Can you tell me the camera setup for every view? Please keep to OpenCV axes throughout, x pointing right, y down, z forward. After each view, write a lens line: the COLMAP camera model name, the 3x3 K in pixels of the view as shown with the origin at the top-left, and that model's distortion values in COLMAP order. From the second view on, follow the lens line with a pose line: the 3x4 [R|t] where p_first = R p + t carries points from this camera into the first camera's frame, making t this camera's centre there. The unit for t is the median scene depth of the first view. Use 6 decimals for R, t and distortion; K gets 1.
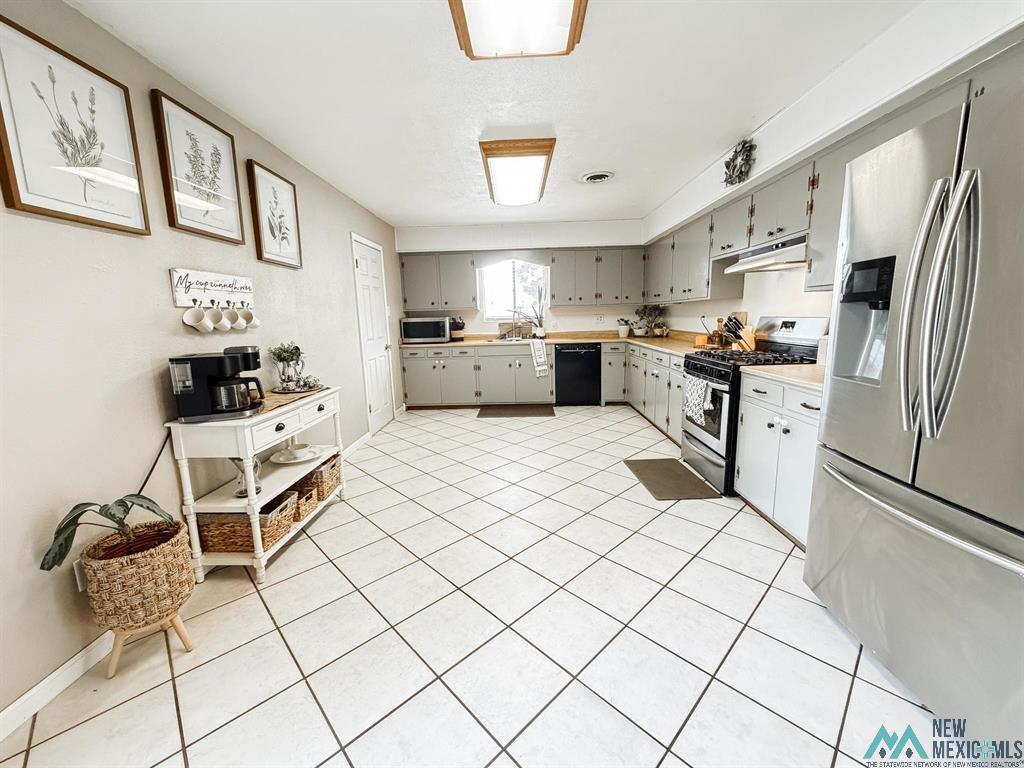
lens RADIAL K [[407.8, 0, 510.4], [0, 407.8, 384.0], [0, 0, 1]] dist [0.000332, 0.000346]
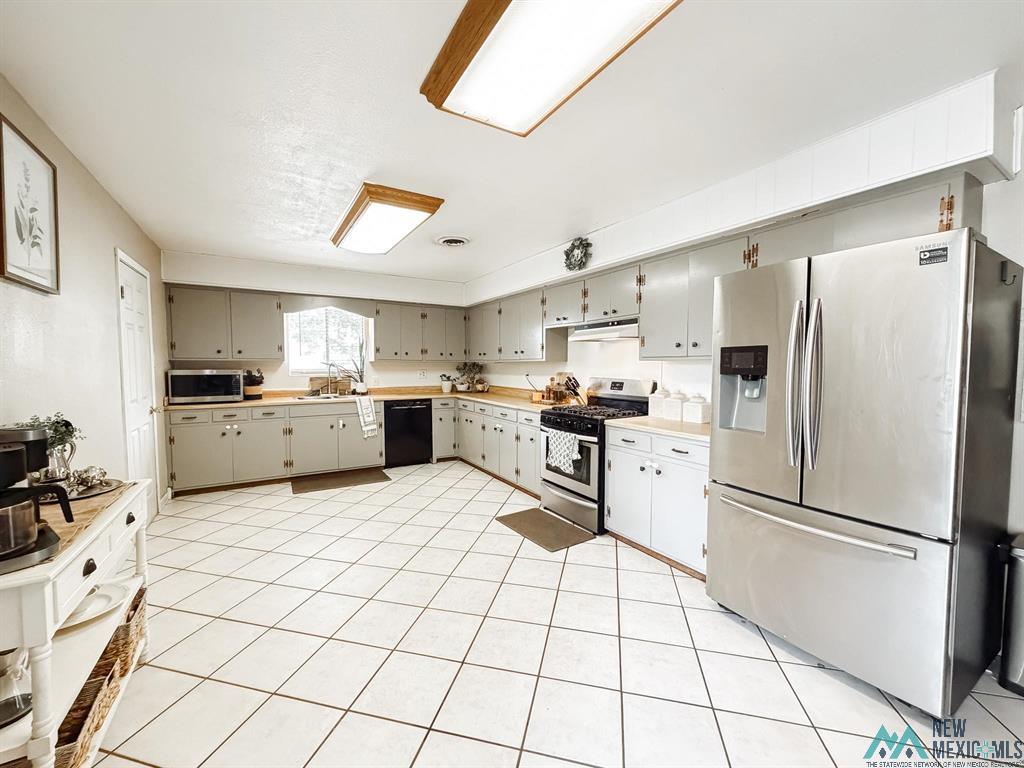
lens RADIAL K [[407.8, 0, 510.4], [0, 407.8, 384.0], [0, 0, 1]] dist [0.000332, 0.000346]
pose [[0.842618, 0.001970, 0.538509, -0.200068], [0.065108, 0.992285, -0.105505, -0.026541], [-0.534562, 0.123962, 0.835989, 0.092320]]
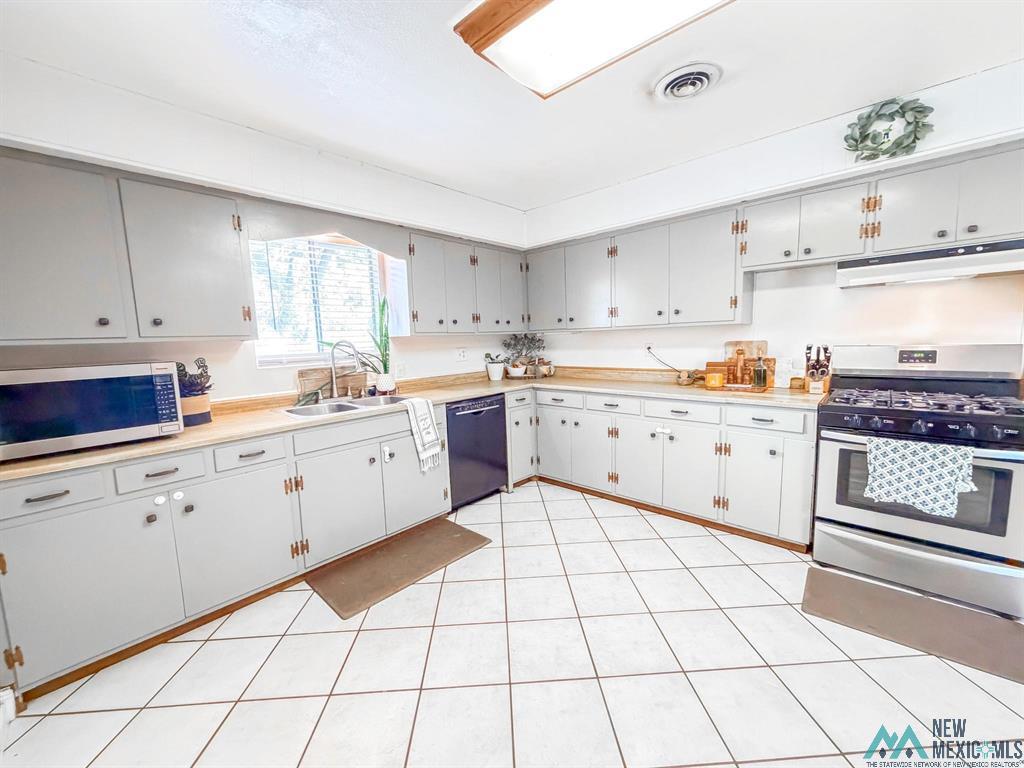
lens RADIAL K [[407.8, 0, 510.4], [0, 407.8, 384.0], [0, 0, 1]] dist [0.000332, 0.000346]
pose [[0.659288, -0.081628, 0.747446, -0.316815], [0.141418, 0.989810, -0.016643, -0.137849], [-0.738471, 0.116675, 0.664114, 0.781287]]
